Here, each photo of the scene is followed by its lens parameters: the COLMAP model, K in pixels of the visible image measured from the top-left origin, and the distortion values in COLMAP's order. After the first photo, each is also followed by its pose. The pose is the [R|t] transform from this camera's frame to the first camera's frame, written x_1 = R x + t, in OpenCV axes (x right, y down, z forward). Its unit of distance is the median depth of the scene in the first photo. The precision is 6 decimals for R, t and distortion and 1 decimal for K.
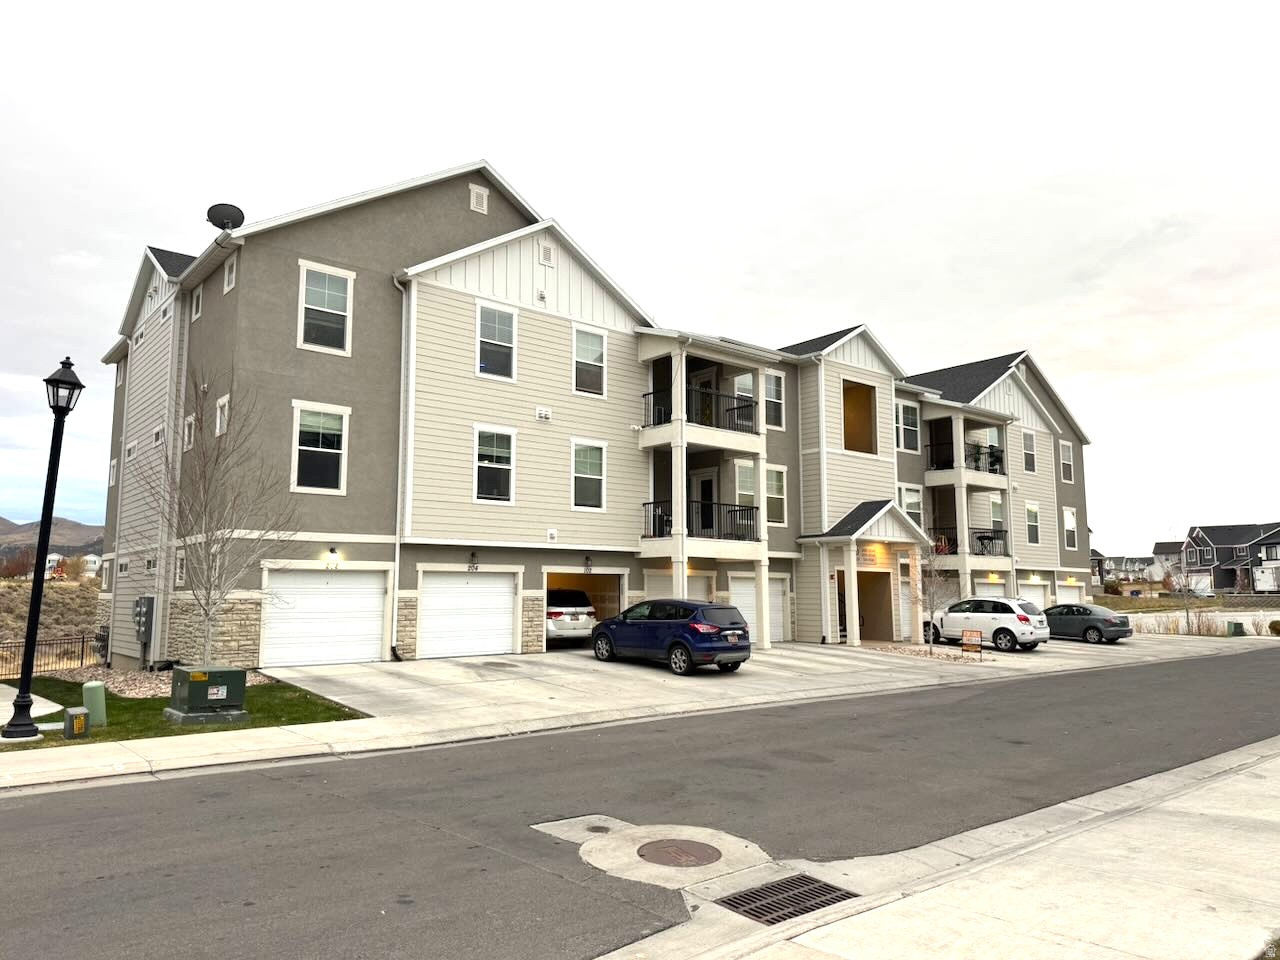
lens RADIAL K [[885.6, 0, 657.8], [0, 885.6, 484.8], [0, 0, 1]] dist [0.089276, -0.000491]
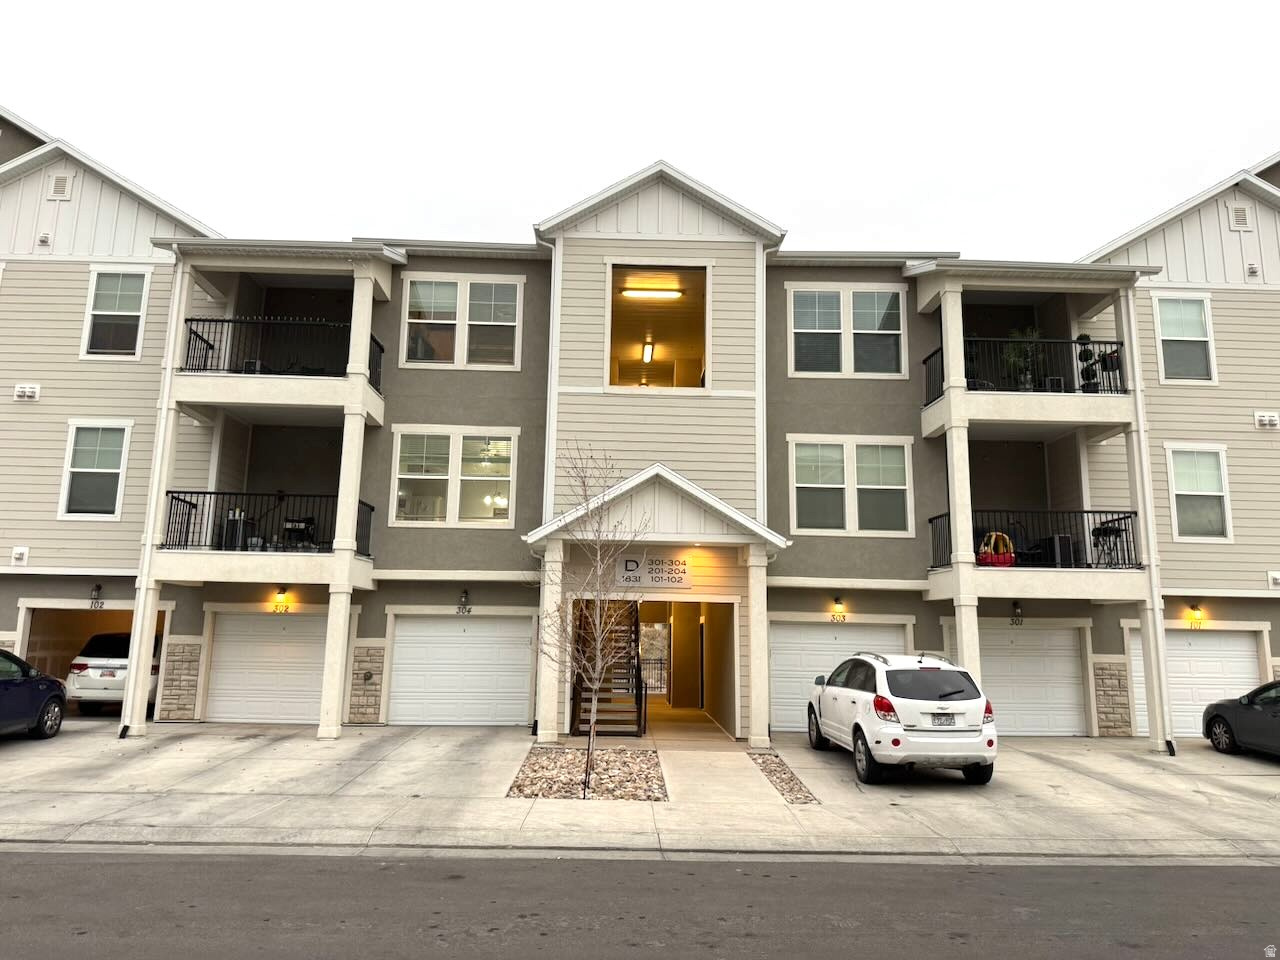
lens RADIAL K [[1000.6, 0, 640.7], [0, 1000.6, 441.9], [0, 0, 1]] dist [0.093074, -0.173320]
pose [[0.775175, -0.115355, -0.621126, 0.592695], [0.061765, 0.992316, -0.107209, 0.063001], [0.628720, 0.044742, 0.776343, 0.500672]]
